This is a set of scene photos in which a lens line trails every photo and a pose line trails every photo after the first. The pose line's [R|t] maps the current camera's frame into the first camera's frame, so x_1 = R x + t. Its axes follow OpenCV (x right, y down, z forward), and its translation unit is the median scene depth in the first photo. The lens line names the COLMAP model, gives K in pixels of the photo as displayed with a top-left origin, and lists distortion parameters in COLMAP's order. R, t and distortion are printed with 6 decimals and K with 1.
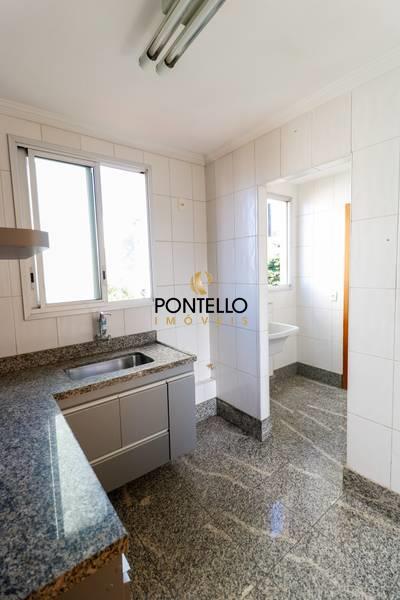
lens RADIAL K [[274.2, 0, 199.7], [0, 274.2, 295.5], [0, 0, 1]] dist [-0.016533, -0.002000]
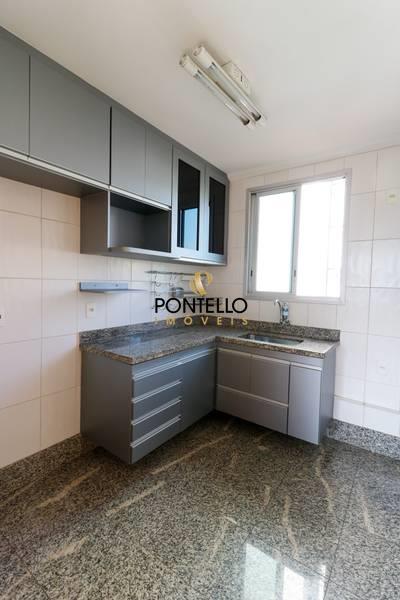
lens RADIAL K [[274.2, 0, 199.6], [0, 274.2, 299.9], [0, 0, 1]] dist [-0.016533, -0.002000]
pose [[0.276313, 0.099791, -0.955873, 0.782215], [-0.123264, 0.990060, 0.067728, 0.014865], [0.953130, 0.099111, 0.285867, 0.251277]]
